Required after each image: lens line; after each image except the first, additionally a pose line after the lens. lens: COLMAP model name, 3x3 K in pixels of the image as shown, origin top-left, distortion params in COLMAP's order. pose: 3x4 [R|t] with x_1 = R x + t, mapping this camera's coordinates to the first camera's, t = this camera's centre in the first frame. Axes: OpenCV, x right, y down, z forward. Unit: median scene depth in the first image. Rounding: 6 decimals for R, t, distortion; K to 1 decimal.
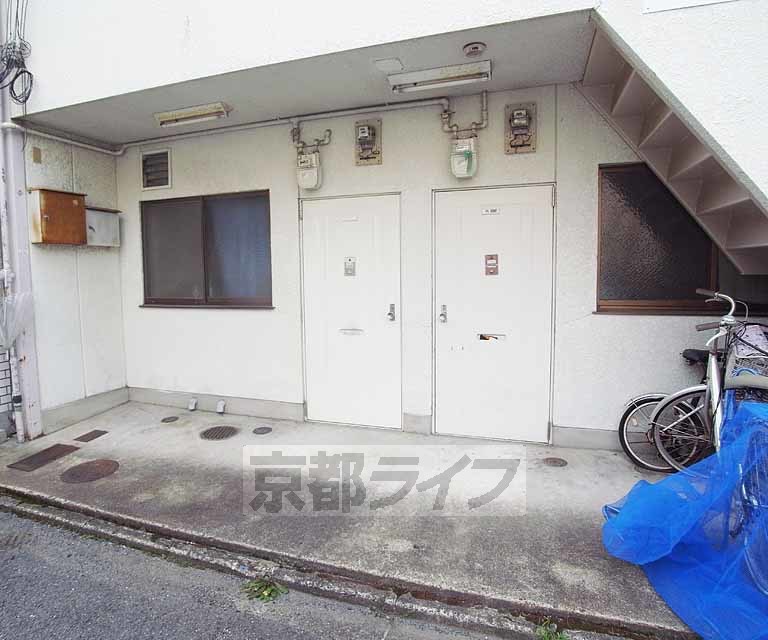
lens RADIAL K [[476.6, 0, 357.5], [0, 476.6, 311.8], [0, 0, 1]] dist [-0.059652, 0.002927]
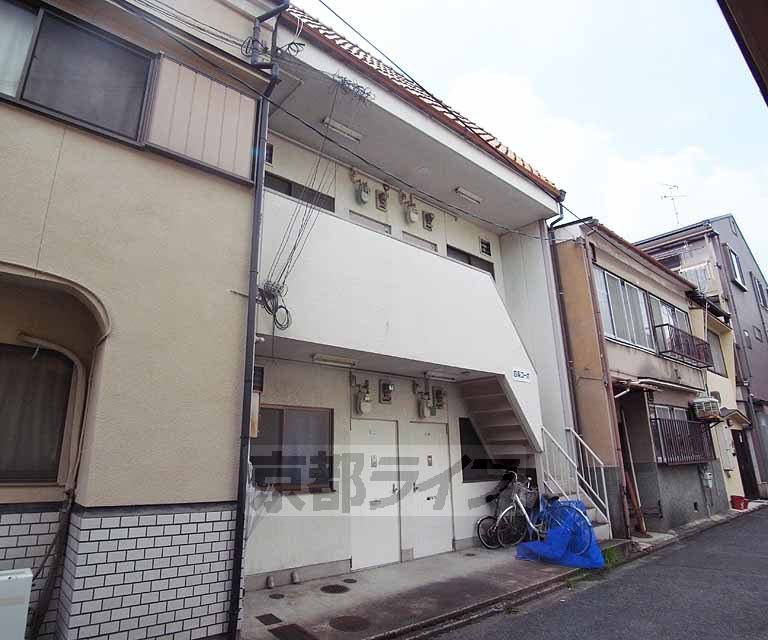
lens RADIAL K [[476.6, 0, 357.5], [0, 476.6, 311.8], [0, 0, 1]] dist [-0.059652, 0.002927]
pose [[0.508513, 0.263830, 0.819639, -1.608509], [0.072272, 0.935465, -0.345951, -0.015397], [-0.858016, 0.235158, 0.456628, 0.170832]]
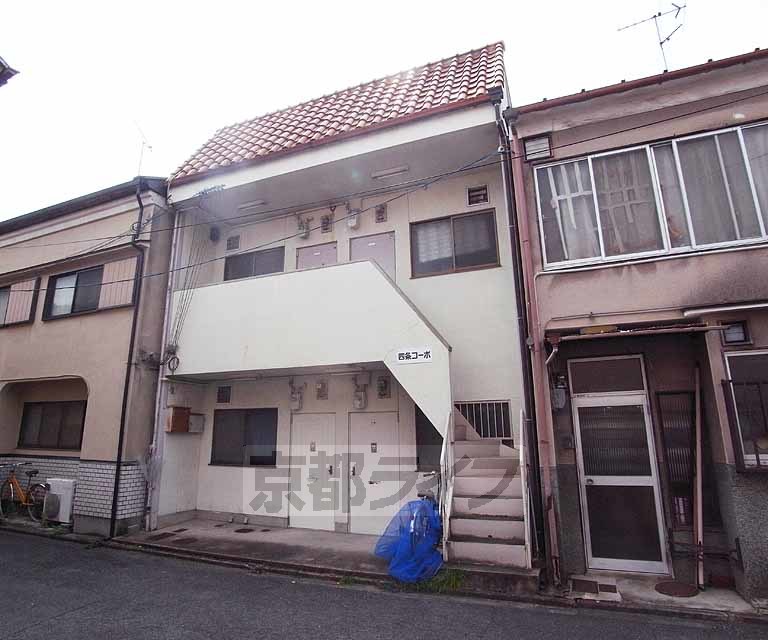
lens RADIAL K [[476.6, 0, 357.5], [0, 476.6, 311.8], [0, 0, 1]] dist [-0.059652, 0.002927]
pose [[0.997733, -0.004095, -0.067167, 0.333238], [-0.018681, 0.942057, -0.334932, 0.040772], [0.064646, 0.335428, 0.939845, -1.182440]]
